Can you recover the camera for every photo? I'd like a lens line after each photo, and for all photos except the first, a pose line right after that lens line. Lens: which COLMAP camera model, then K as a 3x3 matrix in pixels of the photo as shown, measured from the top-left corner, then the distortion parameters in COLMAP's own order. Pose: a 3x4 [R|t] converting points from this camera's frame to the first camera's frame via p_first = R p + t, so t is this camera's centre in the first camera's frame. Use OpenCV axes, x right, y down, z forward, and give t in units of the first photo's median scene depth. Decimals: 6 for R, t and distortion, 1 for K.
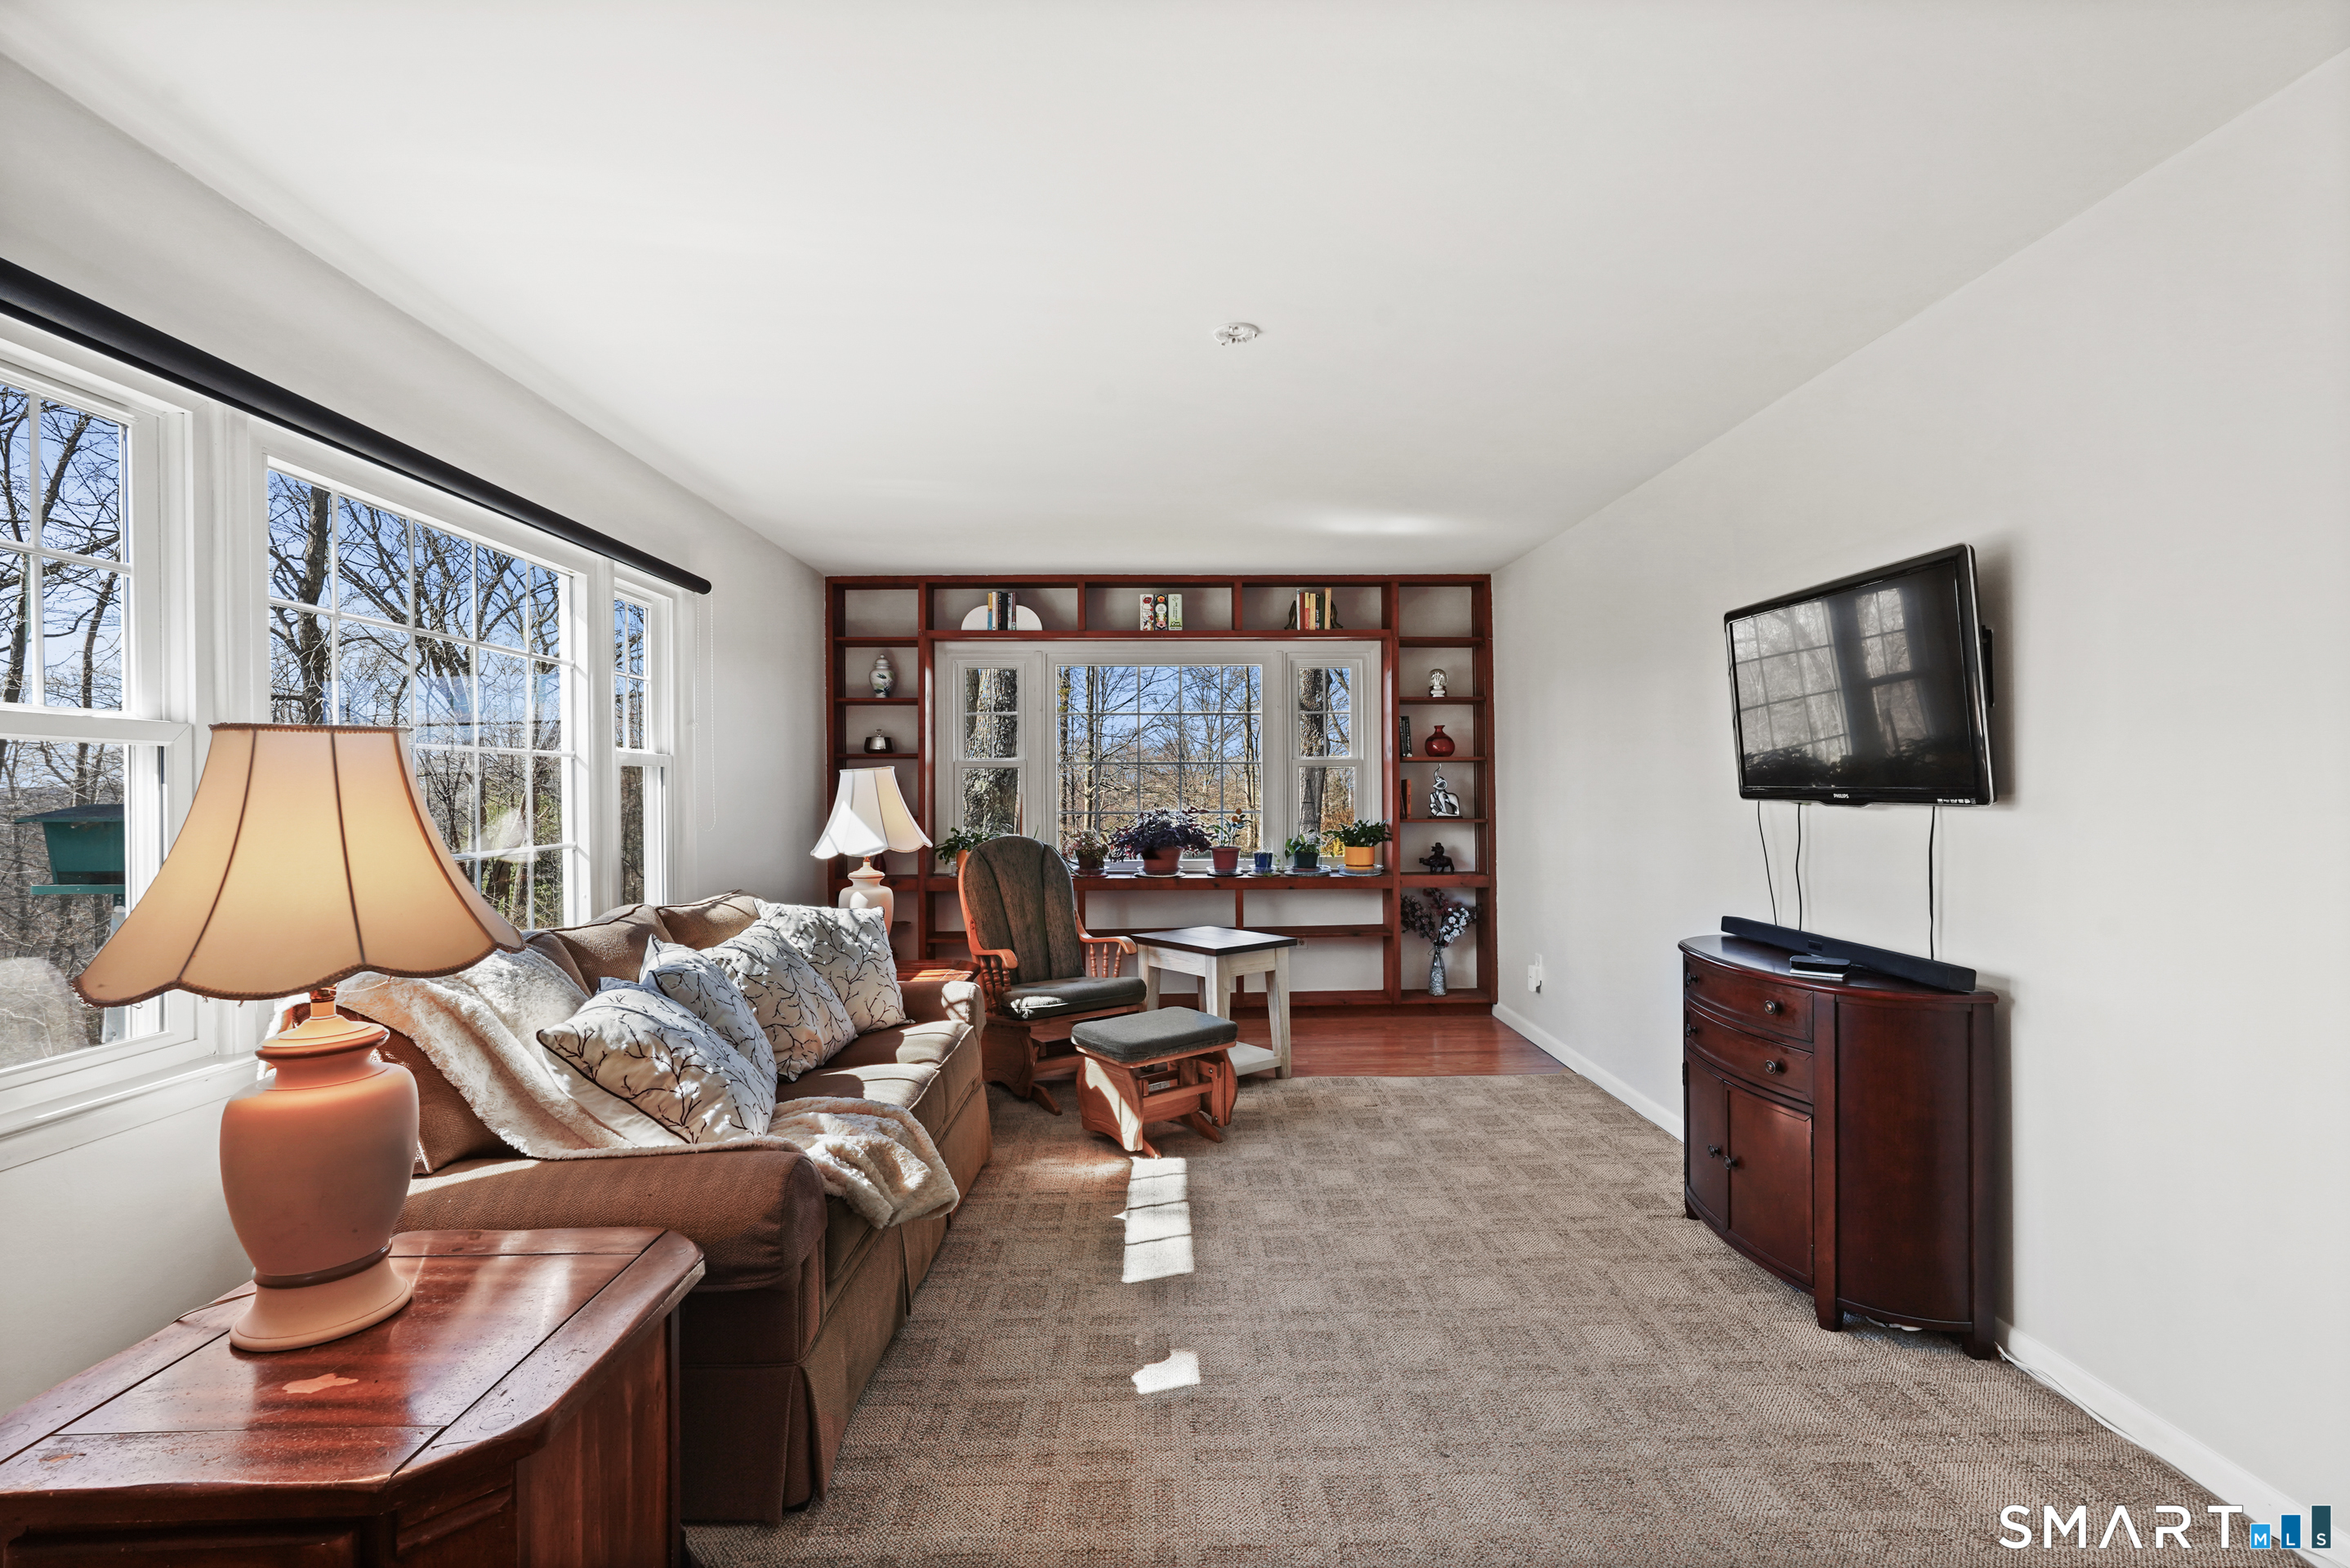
lens RADIAL K [[1057.0, 0, 1175.0], [0, 1057.0, 784.0], [0, 0, 1]] dist [0.006754, 0.000355]
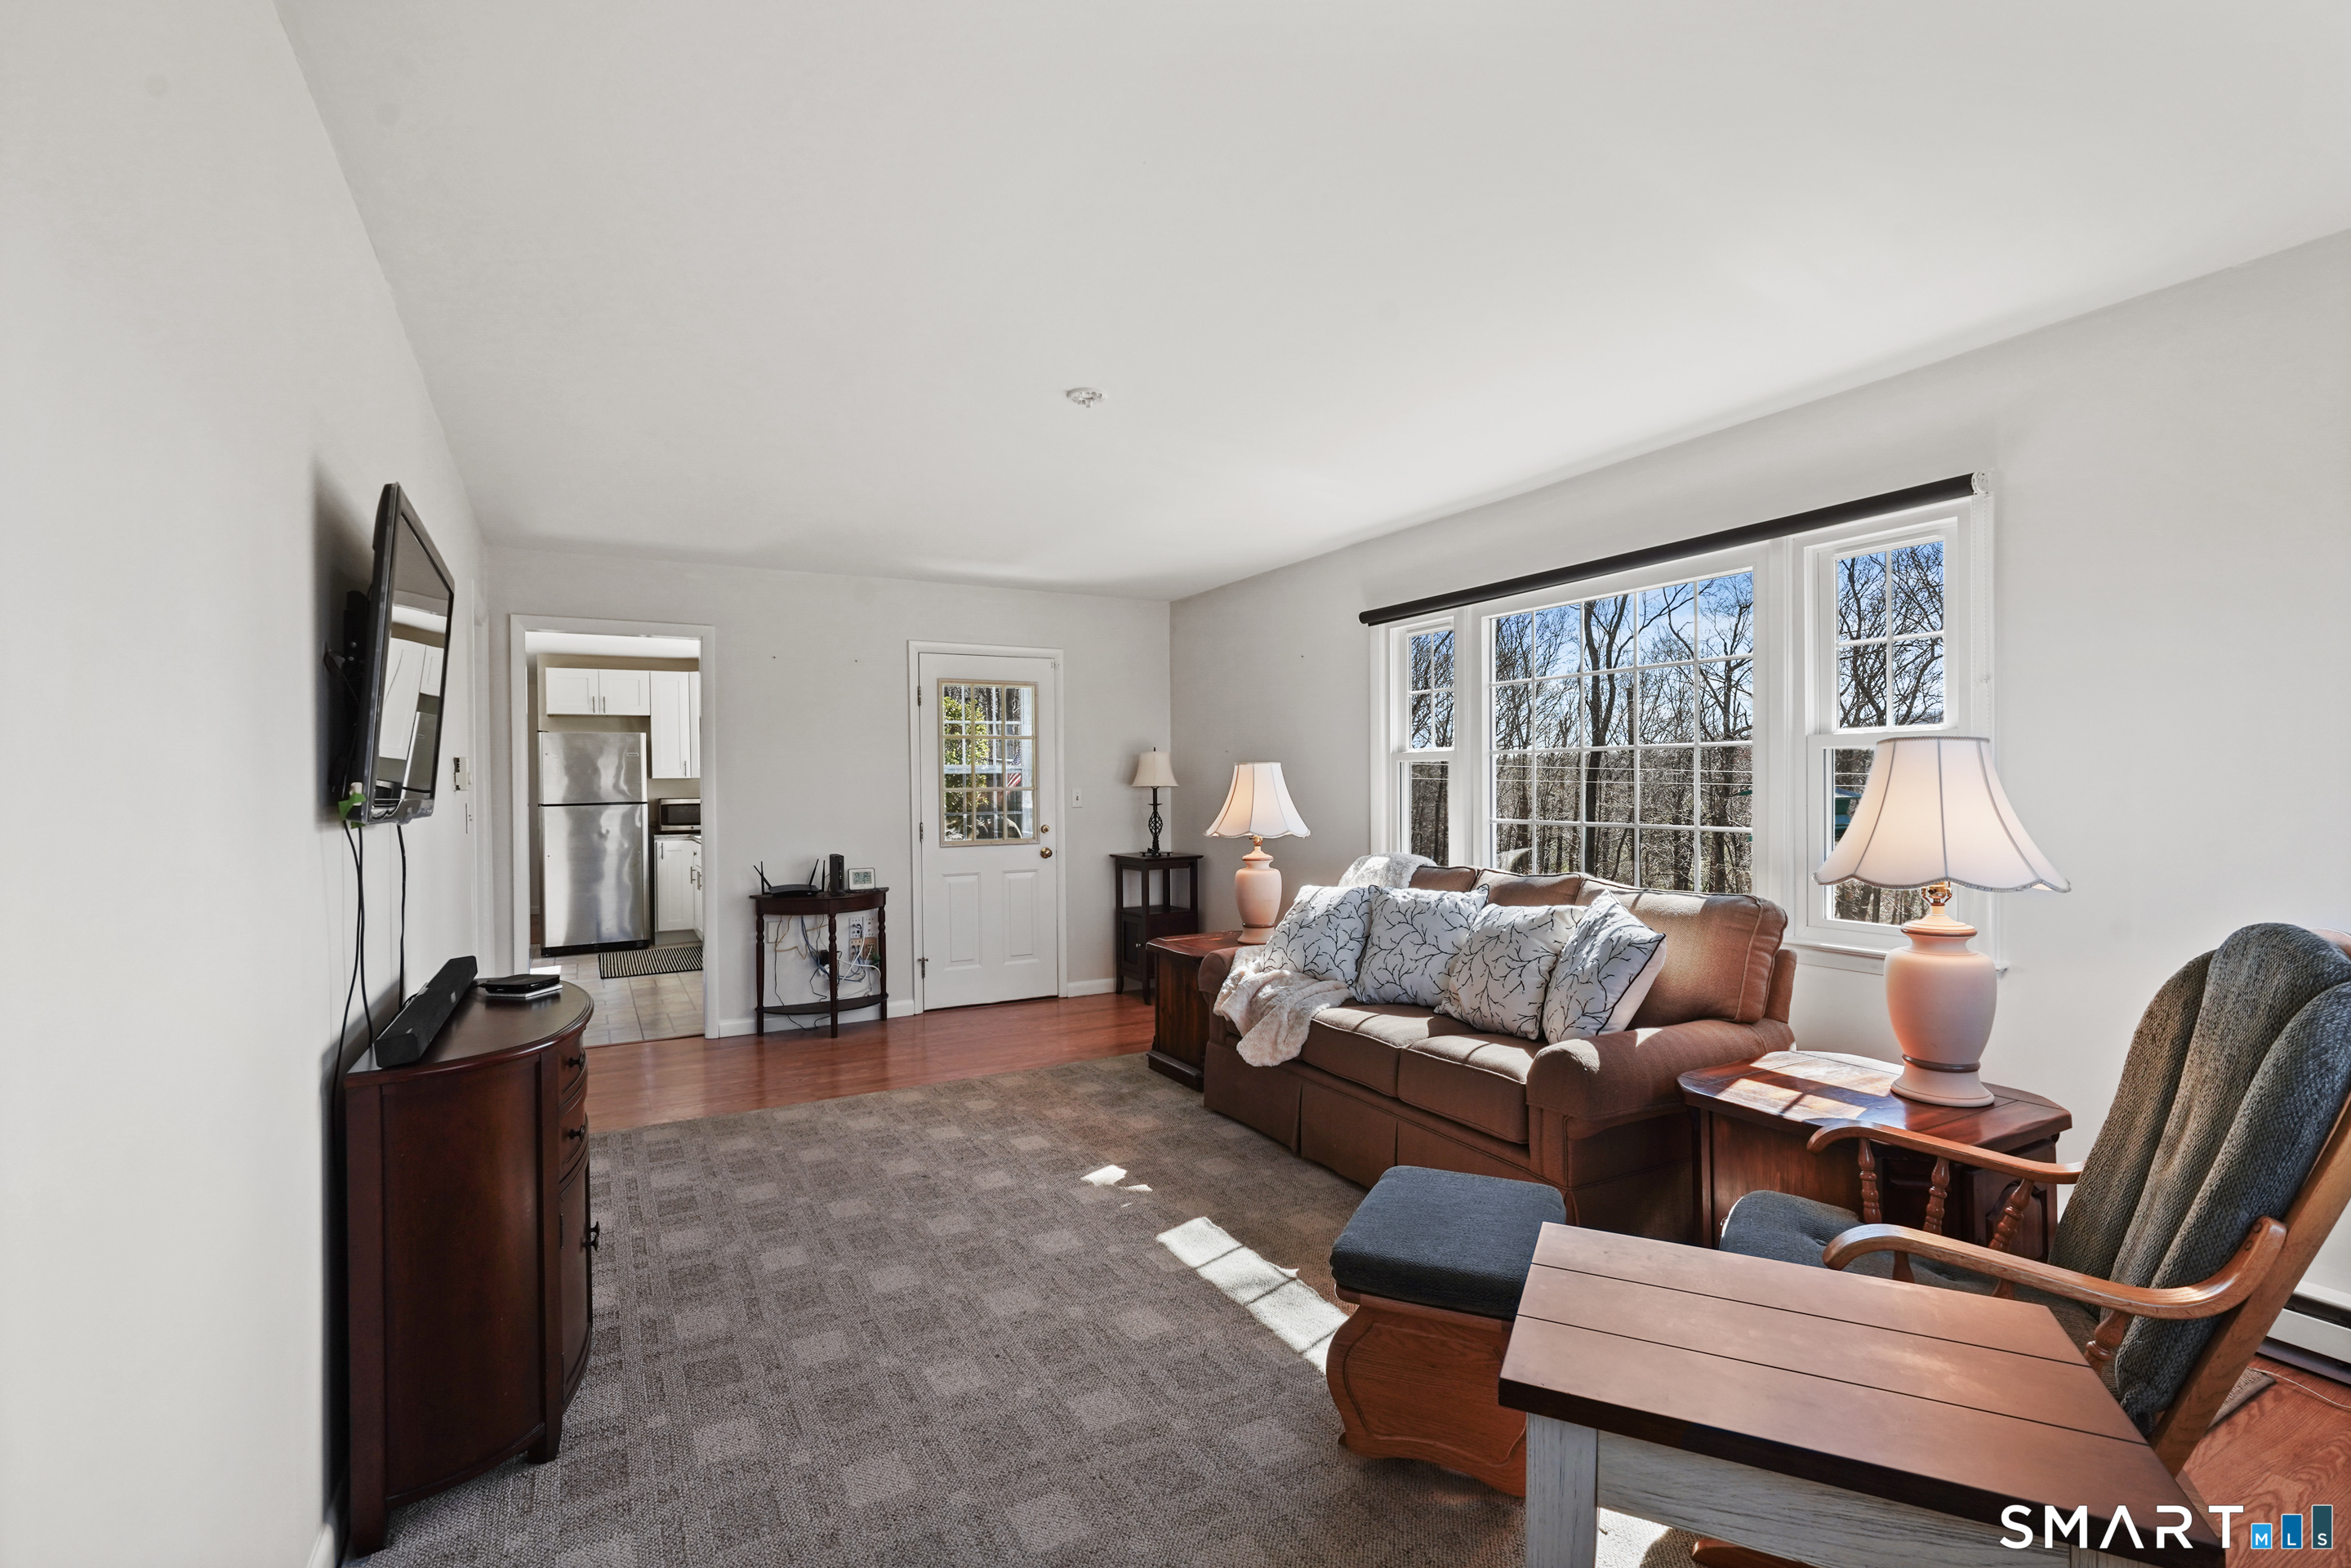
lens RADIAL K [[1067.7, 0, 1175.5], [0, 1067.7, 784.0], [0, 0, 1]] dist [0.001868, 0.000459]
pose [[-0.884319, 0.015365, -0.466630, 0.318167], [0.016279, 0.999865, 0.002073, 0.000921], [0.466599, -0.005763, -0.884450, 1.252972]]
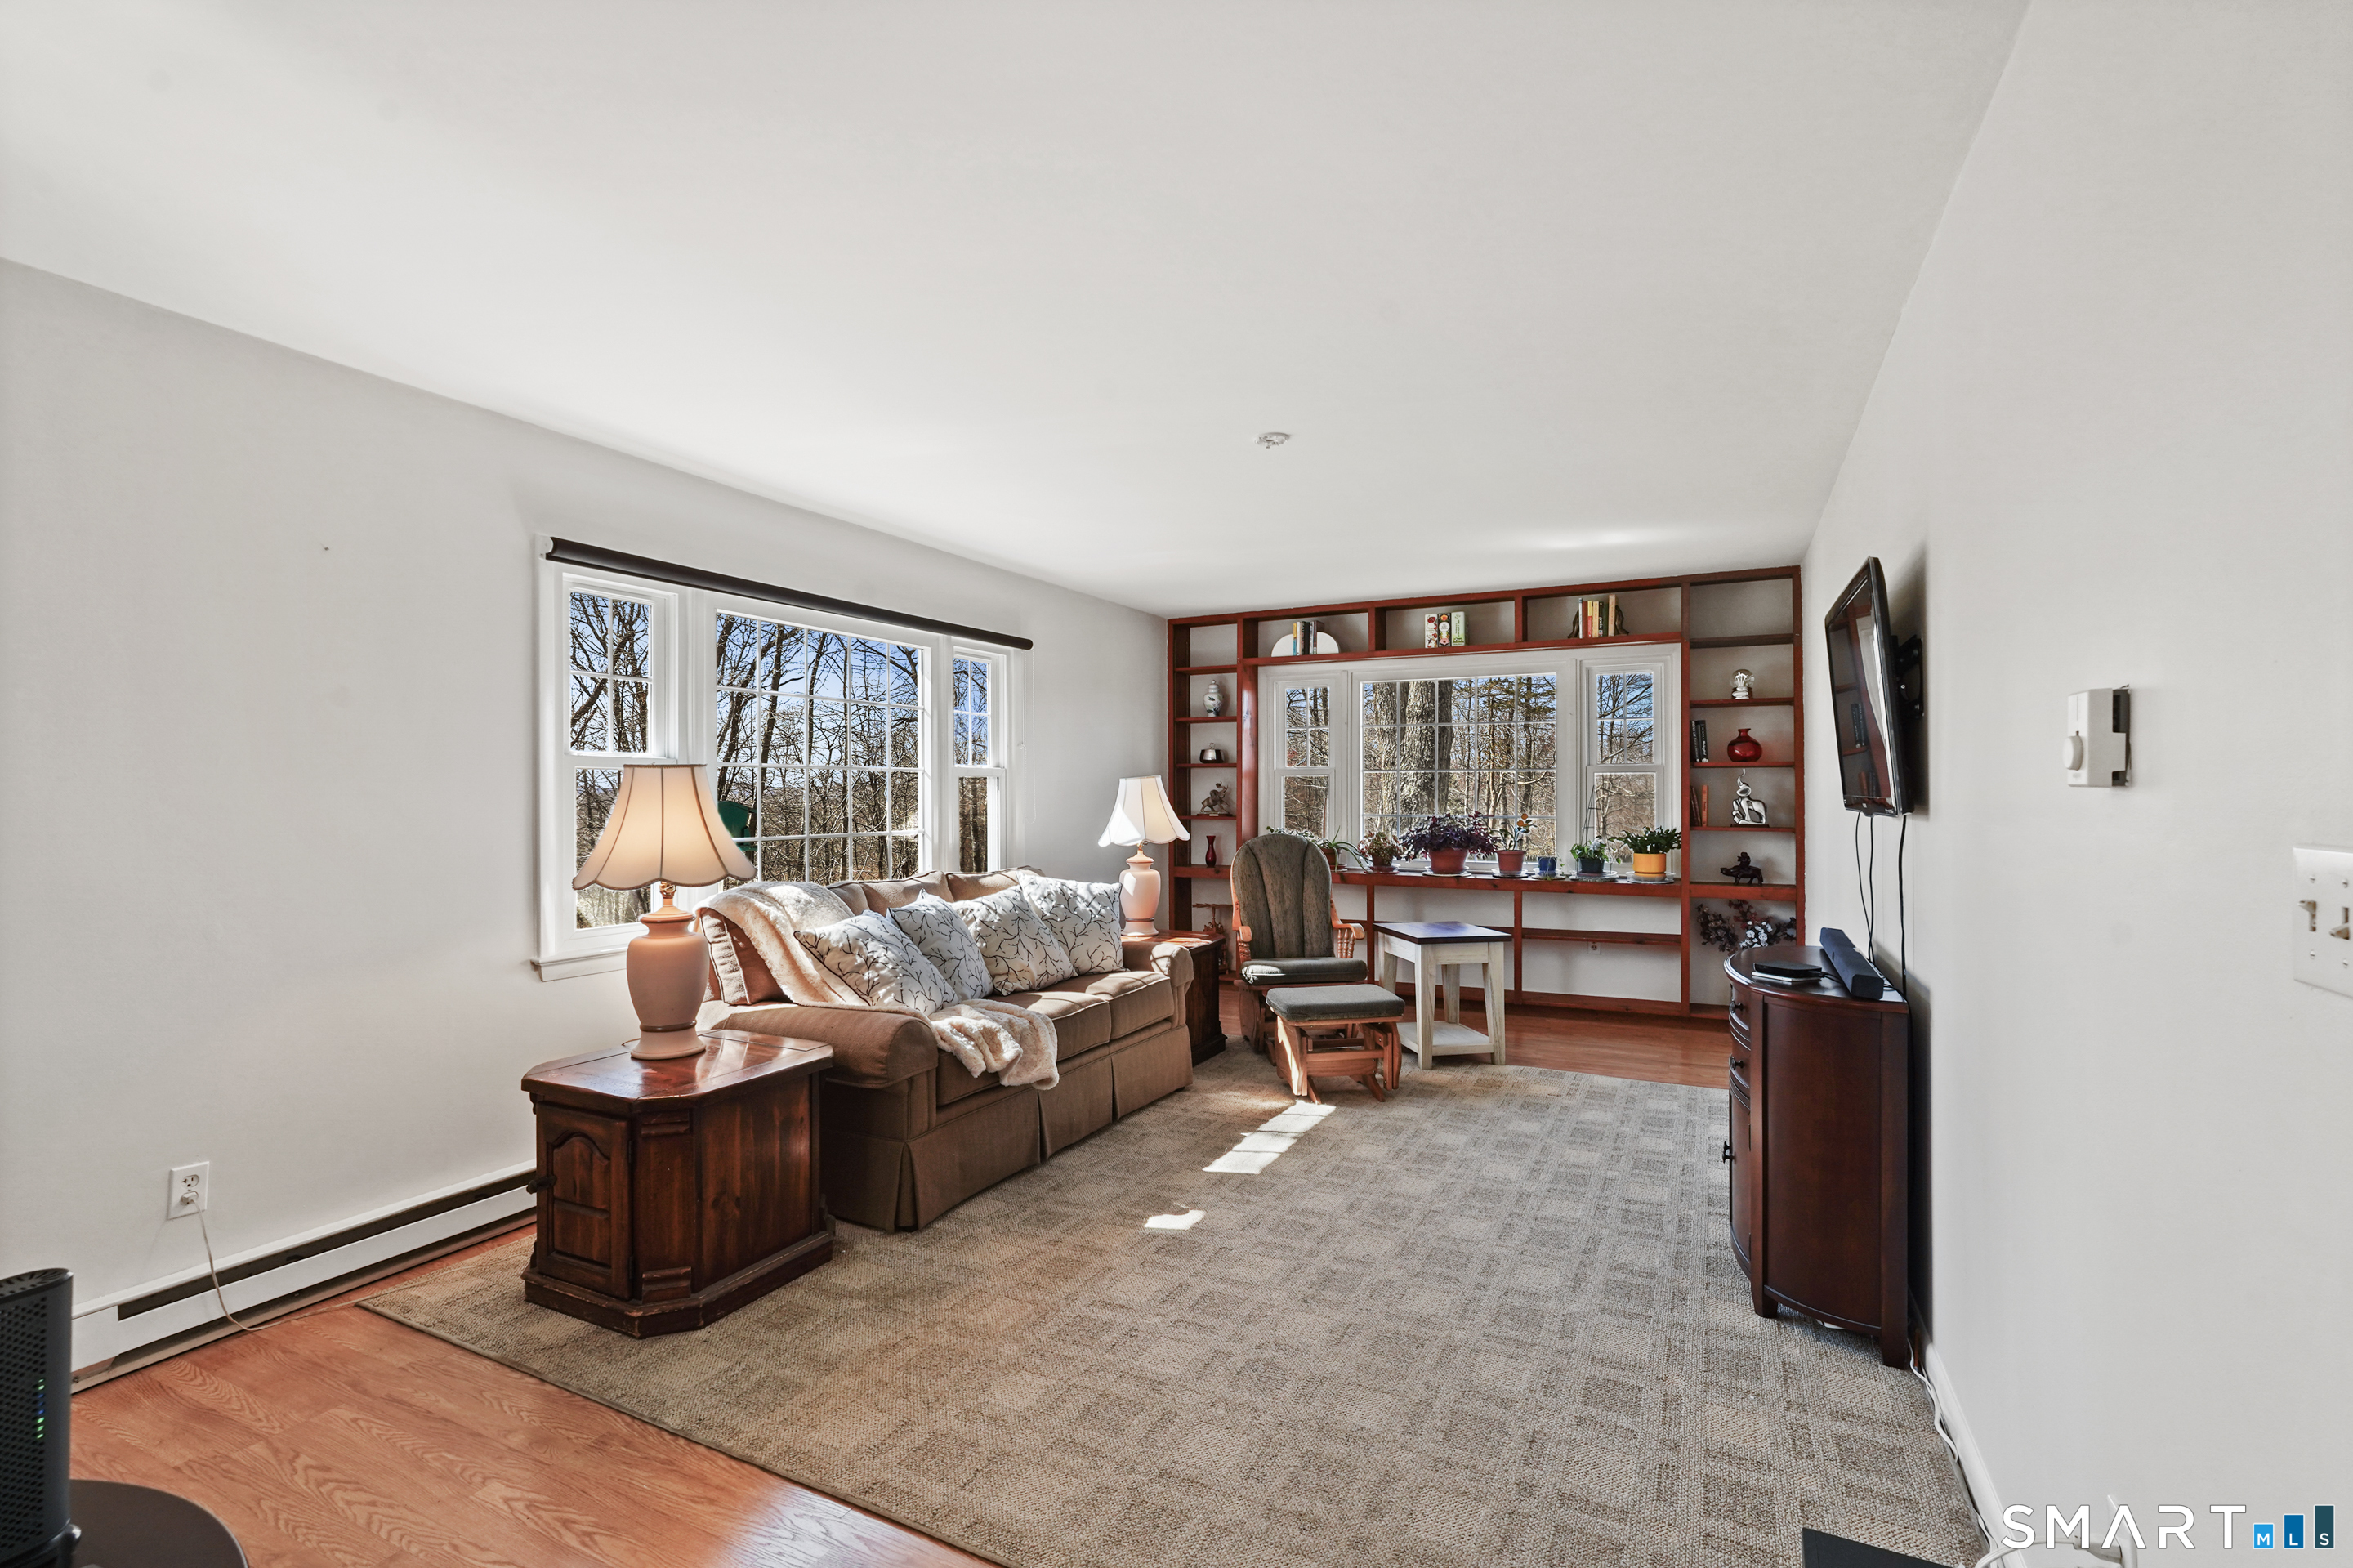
lens RADIAL K [[1068.6, 0, 1176.5], [0, 1068.6, 784.0], [0, 0, 1]] dist [0.001868, 0.000459]
pose [[0.882290, 0.001003, -0.470706, 0.340673], [-0.001753, 0.999998, -0.001154, -0.005016], [0.470704, 0.001843, 0.882289, -0.116904]]
